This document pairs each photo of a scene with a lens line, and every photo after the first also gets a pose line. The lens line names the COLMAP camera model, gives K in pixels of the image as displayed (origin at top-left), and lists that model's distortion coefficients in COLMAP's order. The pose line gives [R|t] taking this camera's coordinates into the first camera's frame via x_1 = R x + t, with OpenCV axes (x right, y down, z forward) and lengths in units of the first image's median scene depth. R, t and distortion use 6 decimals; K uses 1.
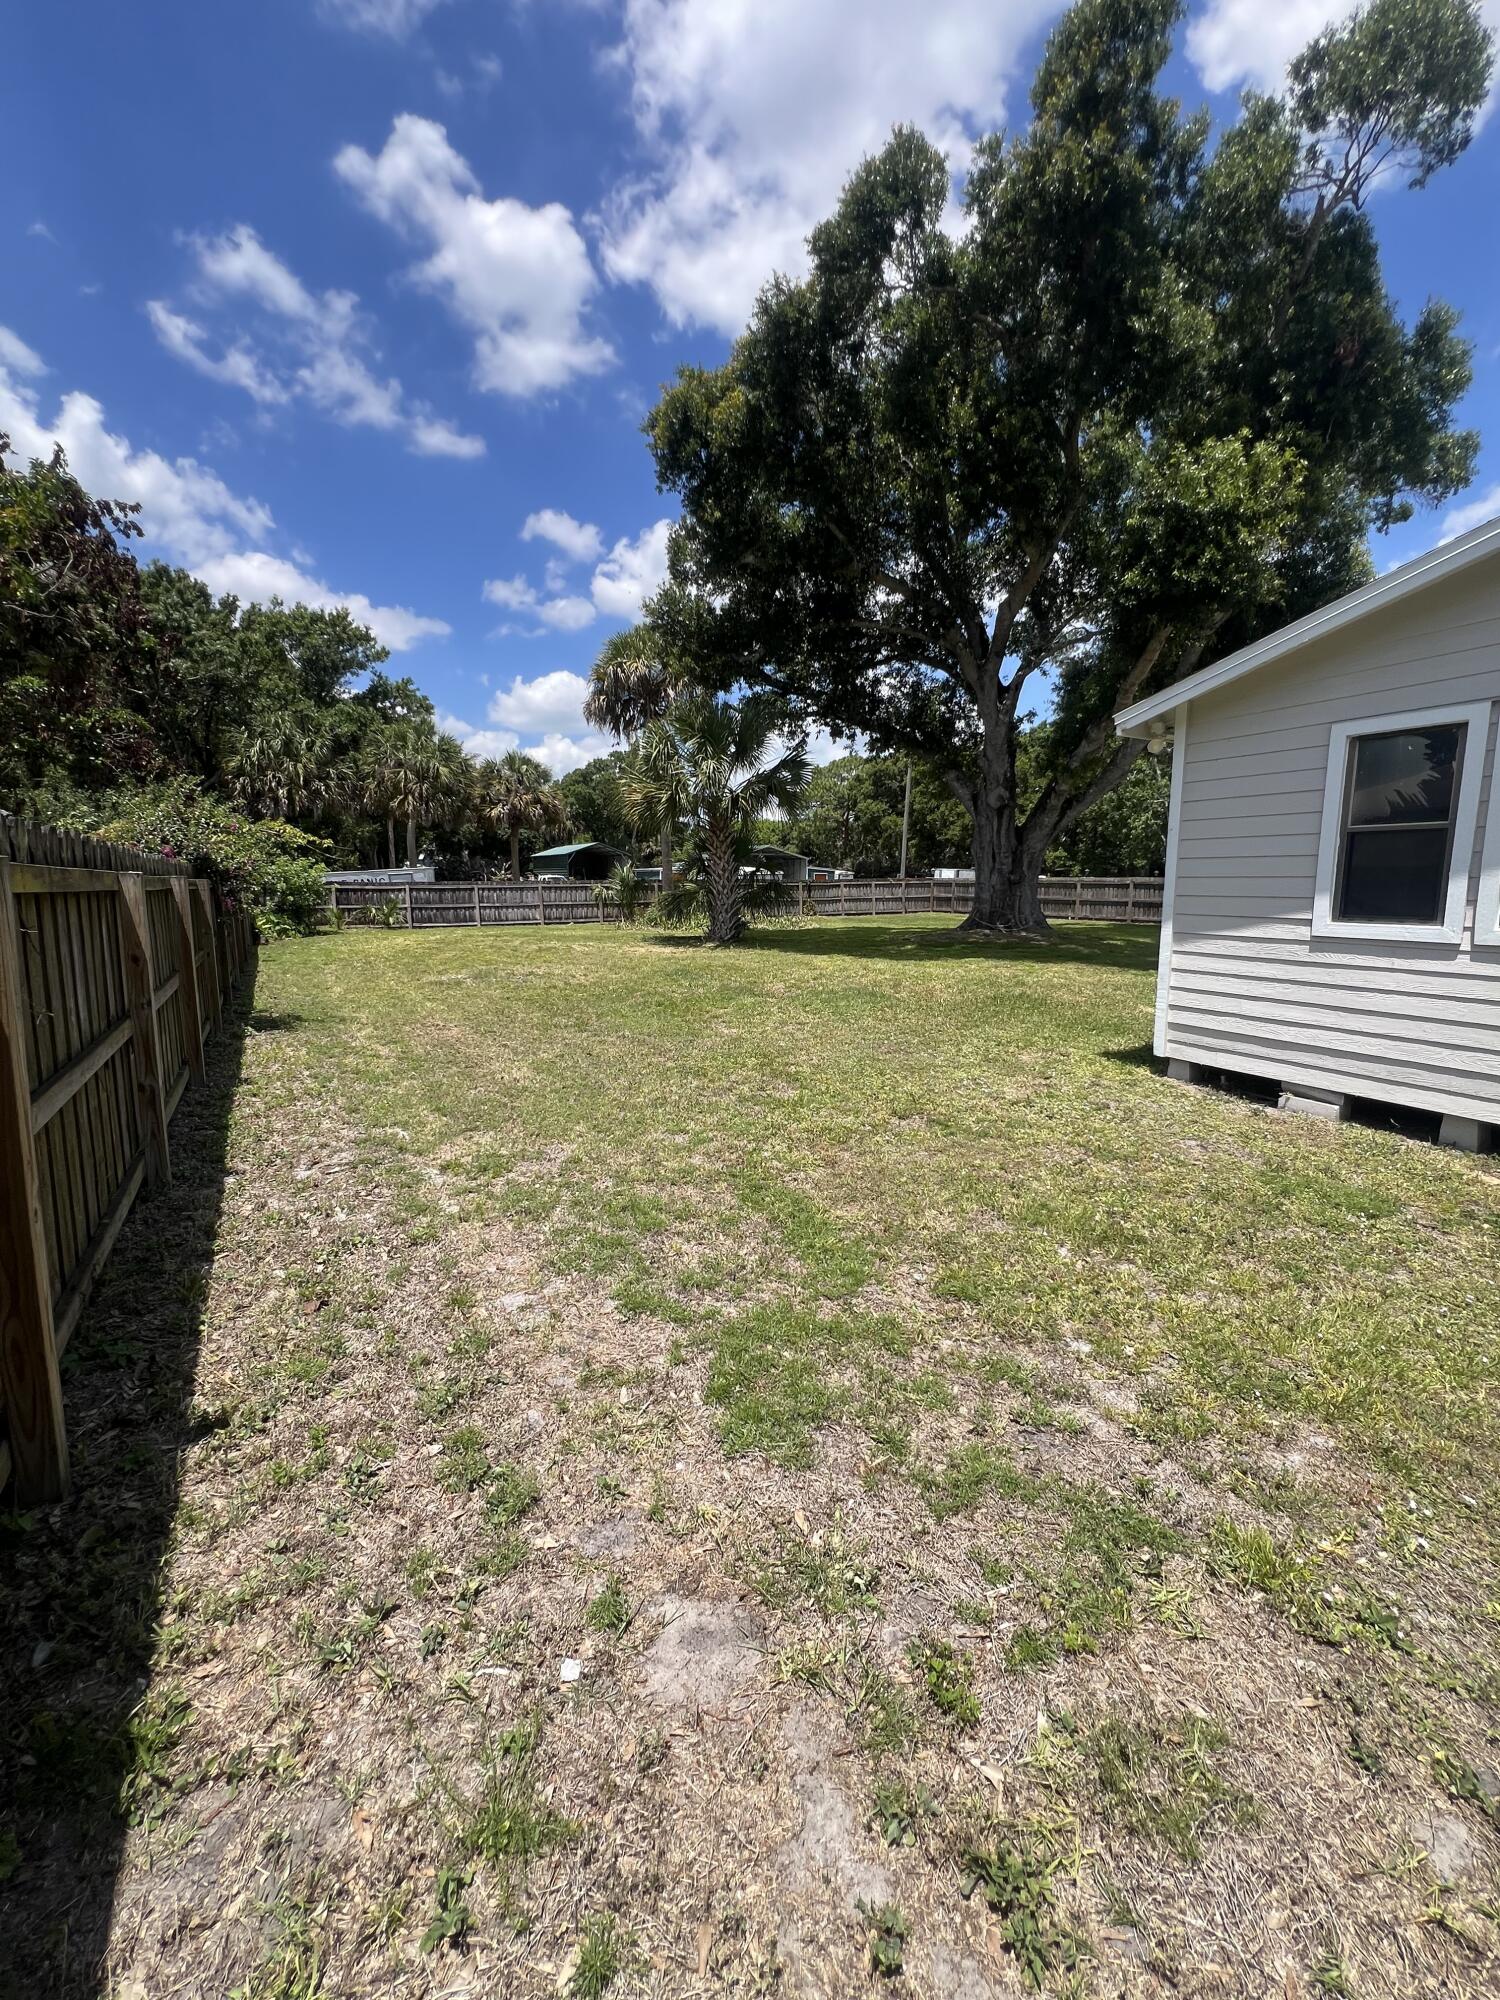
lens RADIAL K [[803.5, 0, 748.3], [0, 803.5, 997.1], [0, 0, 1]] dist [-0.002312, 0.000006]
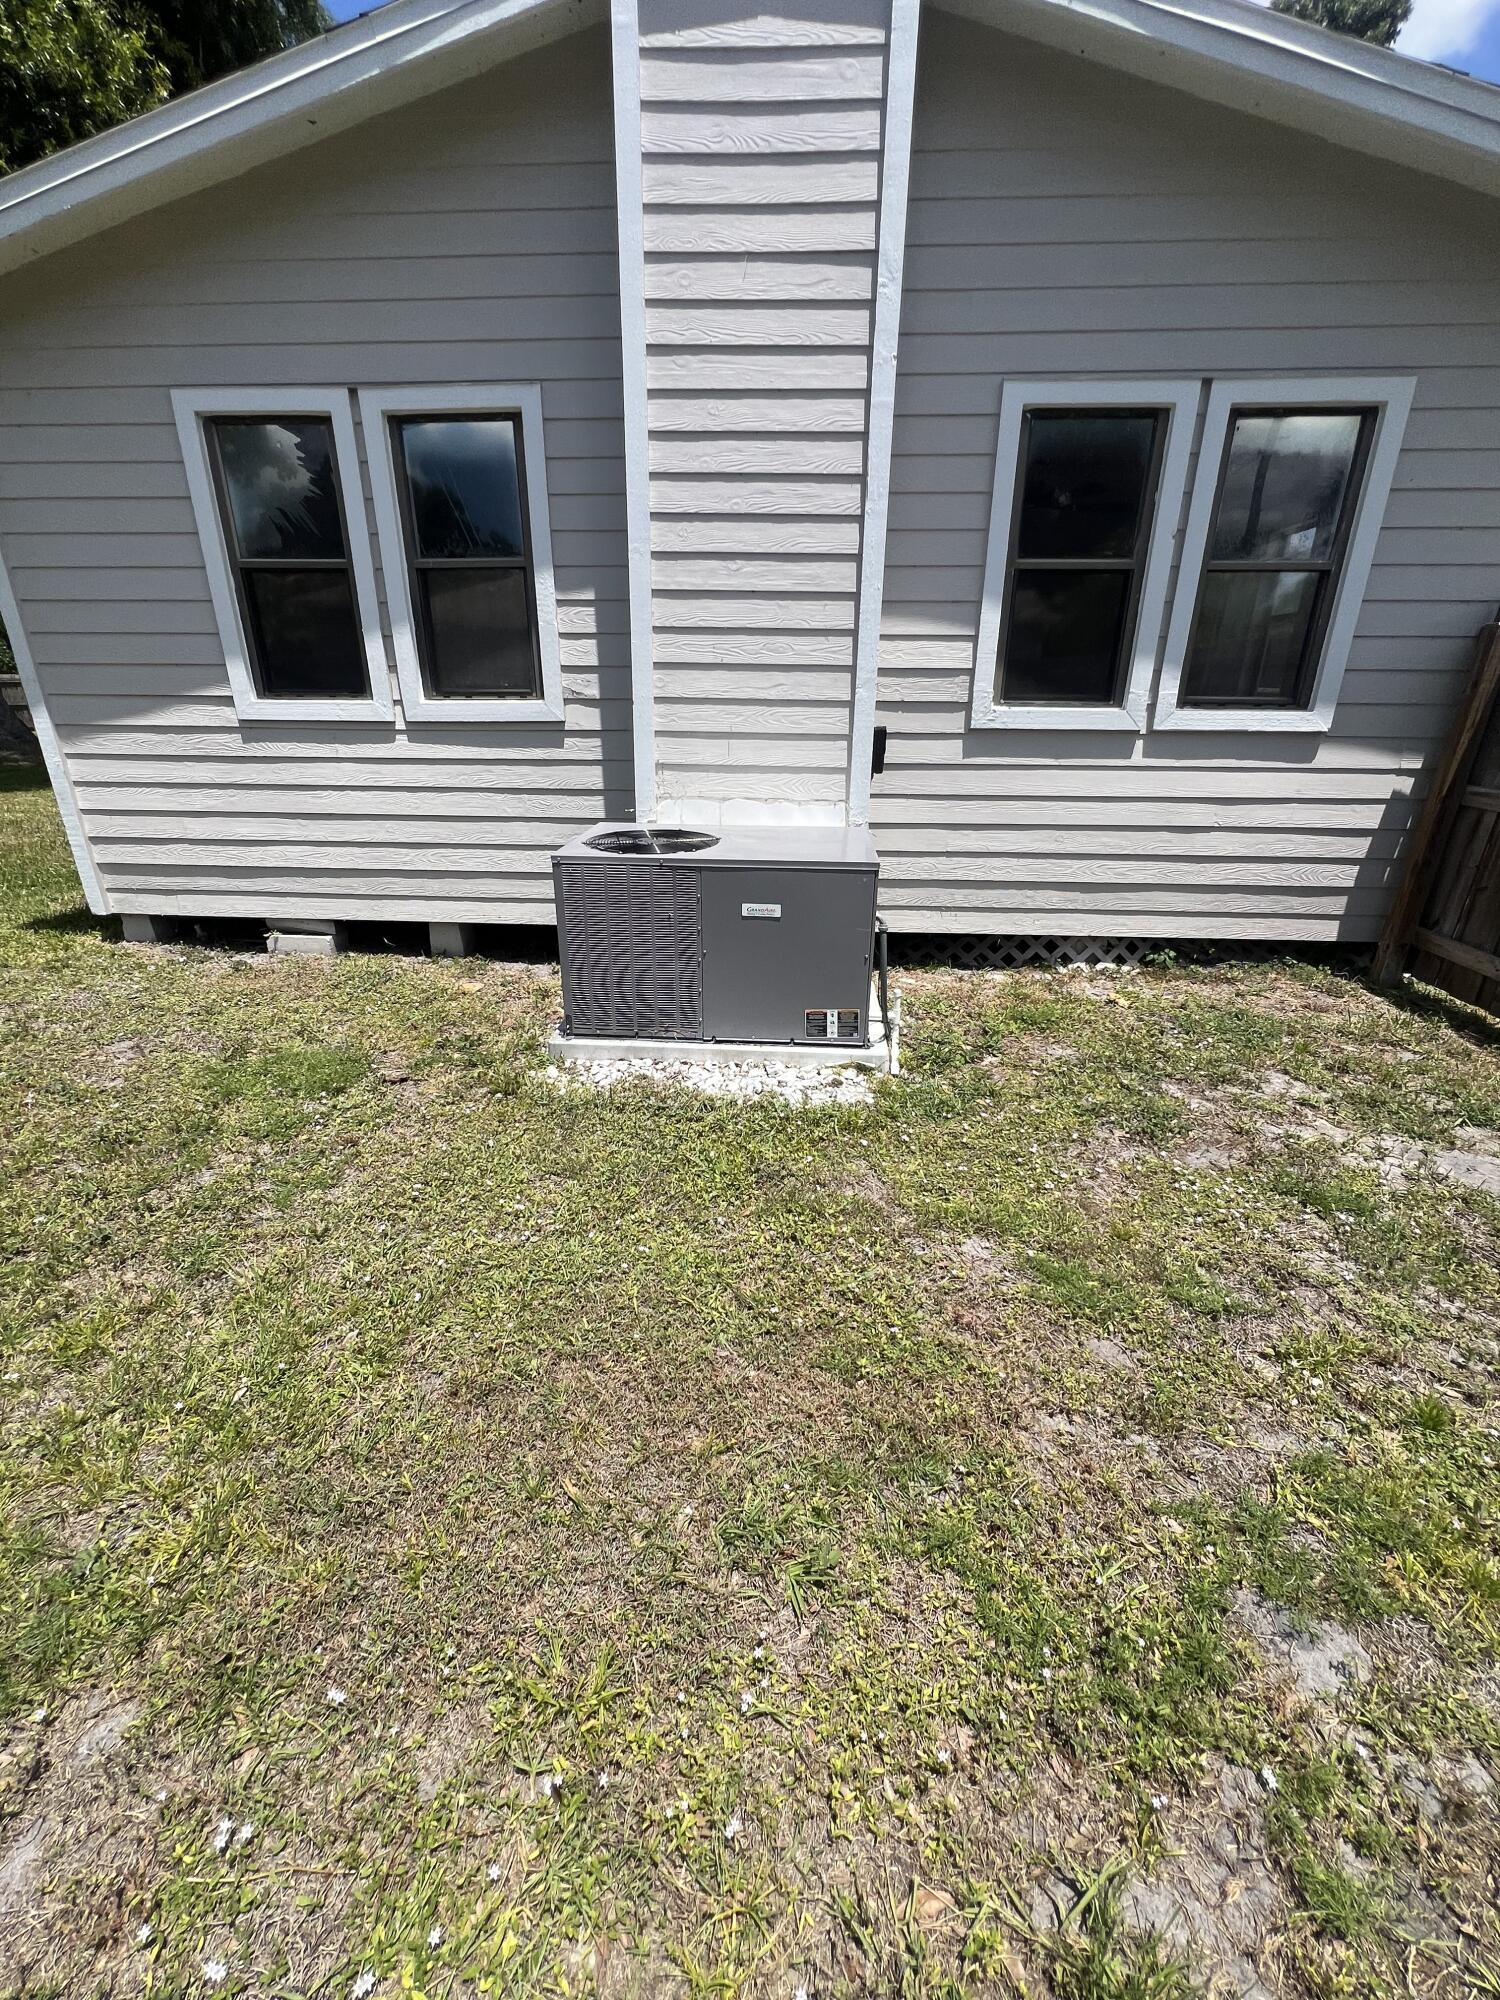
lens RADIAL K [[803.5, 0, 747.8], [0, 803.5, 1003.9], [0, 0, 1]] dist [-0.002312, 0.000006]
pose [[0.536243, -0.301589, 0.788345, 0.294920], [0.113041, 0.951234, 0.287012, 0.013832], [-0.836460, -0.064793, 0.544185, 0.188674]]
